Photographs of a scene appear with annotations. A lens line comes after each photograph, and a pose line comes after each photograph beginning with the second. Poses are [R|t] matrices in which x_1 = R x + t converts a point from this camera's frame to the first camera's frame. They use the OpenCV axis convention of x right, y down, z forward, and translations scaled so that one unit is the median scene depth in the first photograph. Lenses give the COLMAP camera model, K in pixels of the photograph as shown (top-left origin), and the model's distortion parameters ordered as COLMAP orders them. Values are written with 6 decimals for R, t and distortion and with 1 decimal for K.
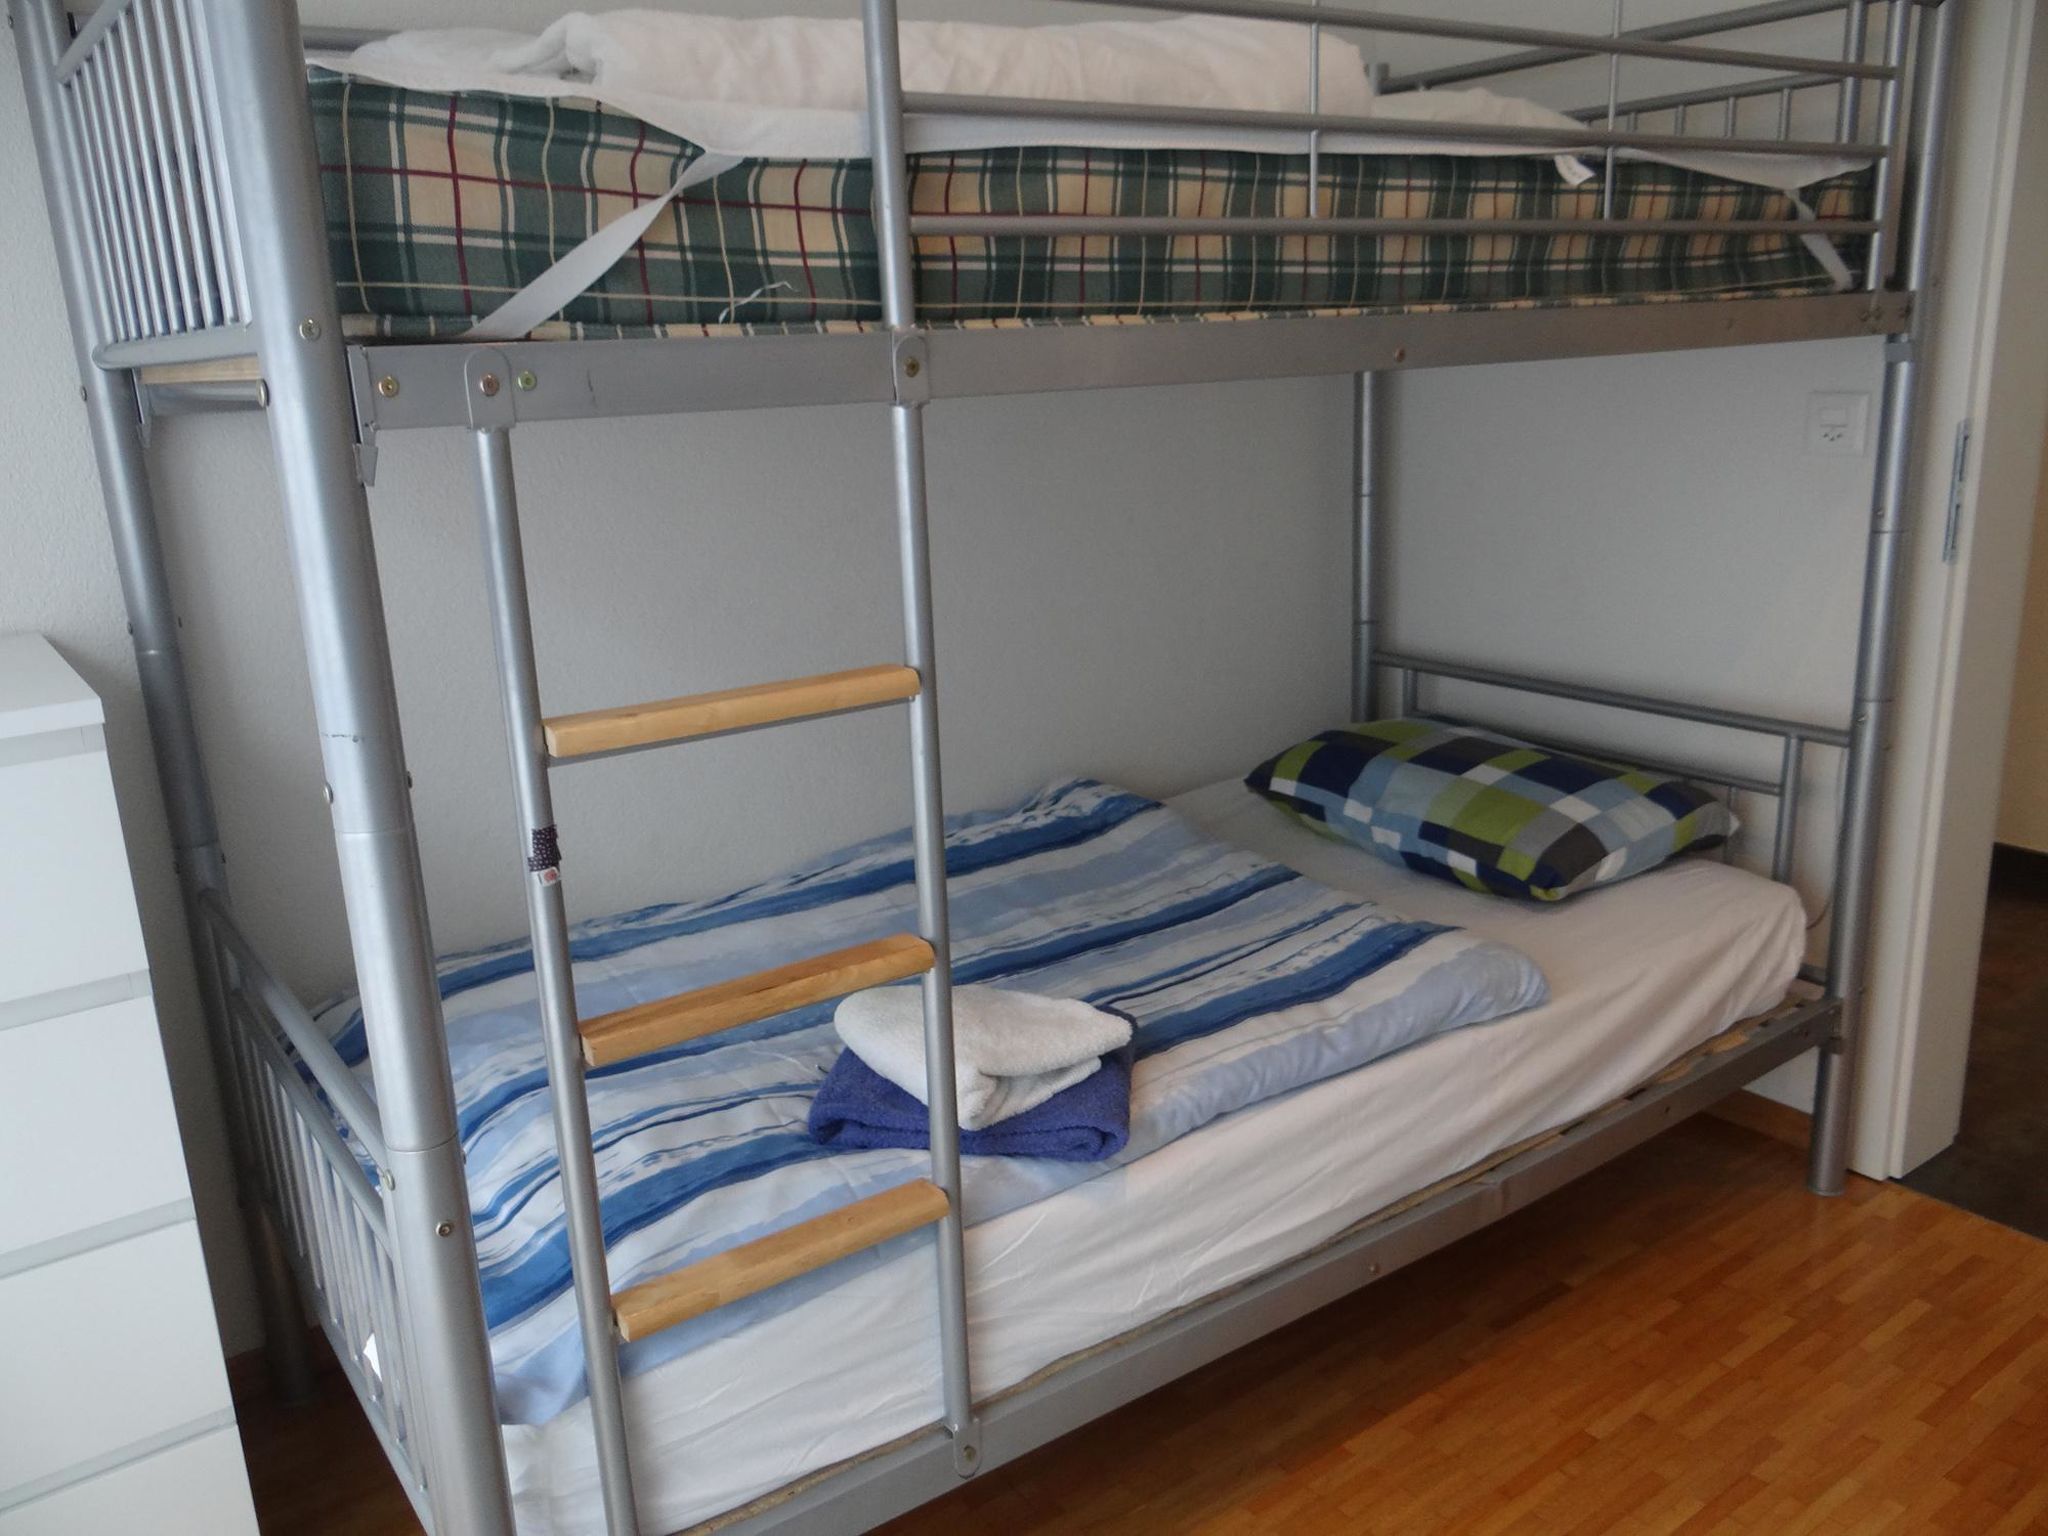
lens RADIAL K [[1633.0, 0, 1024.0], [0, 1633.0, 768.0], [0, 0, 1]] dist [-0.000052, 0.008454]
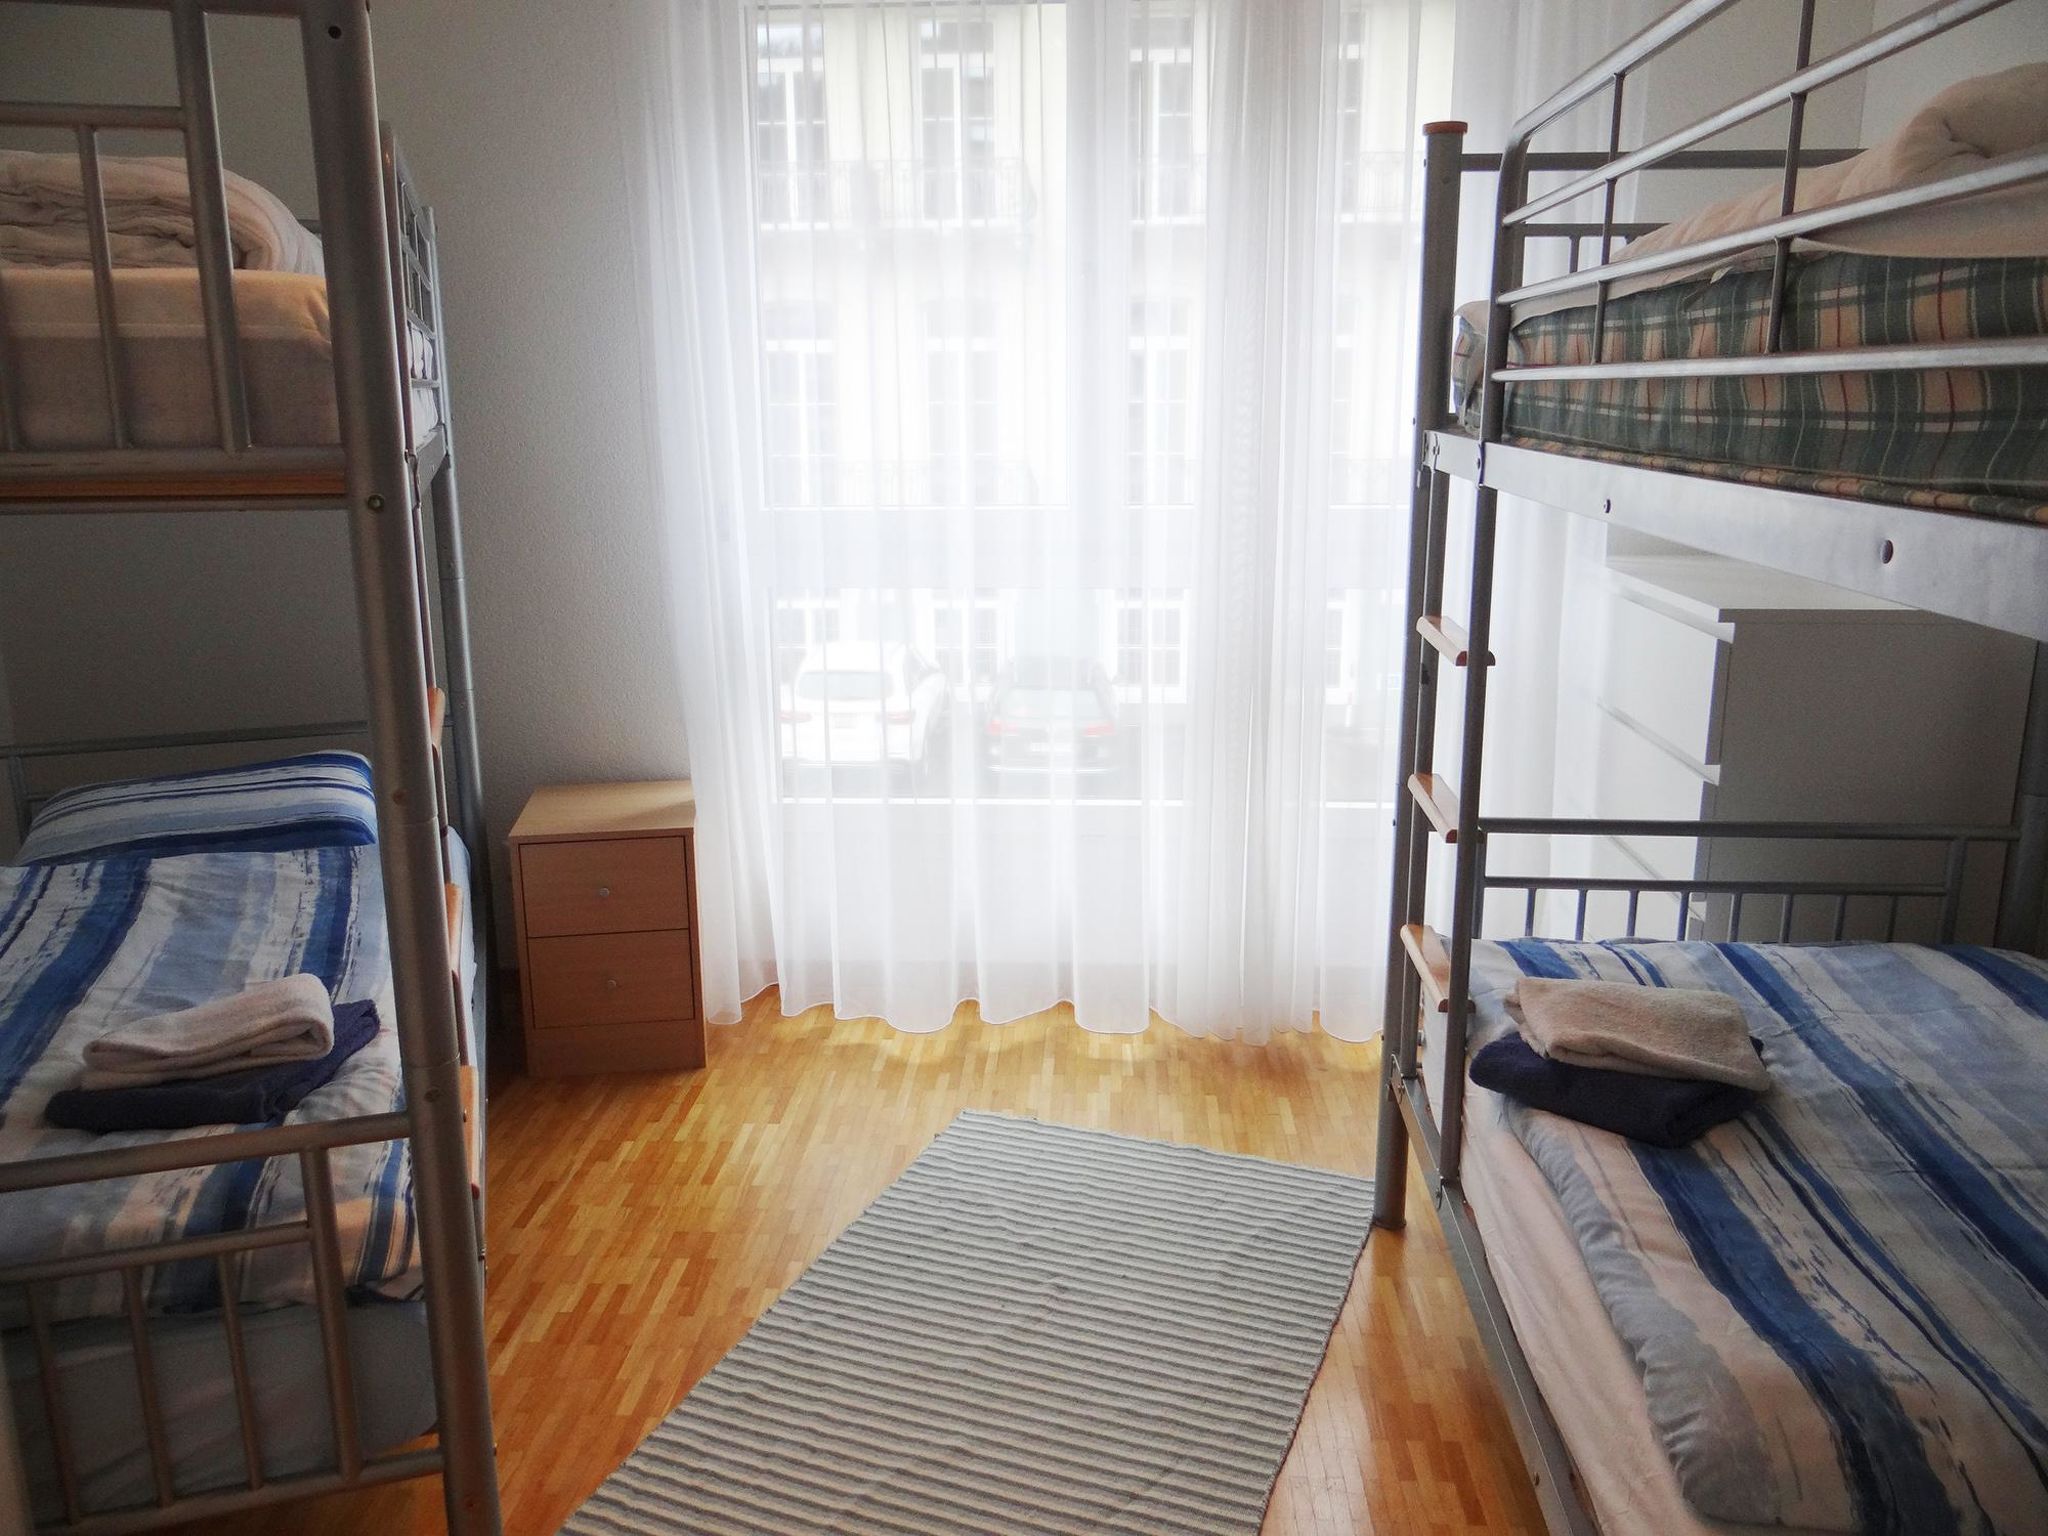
lens RADIAL K [[1633.0, 0, 1024.0], [0, 1633.0, 768.0], [0, 0, 1]] dist [-0.000052, 0.008454]
pose [[-0.646544, 0.207625, -0.734079, 0.999367], [-0.175856, 0.895774, 0.408245, -0.379279], [0.742331, 0.393041, -0.542645, 1.133066]]
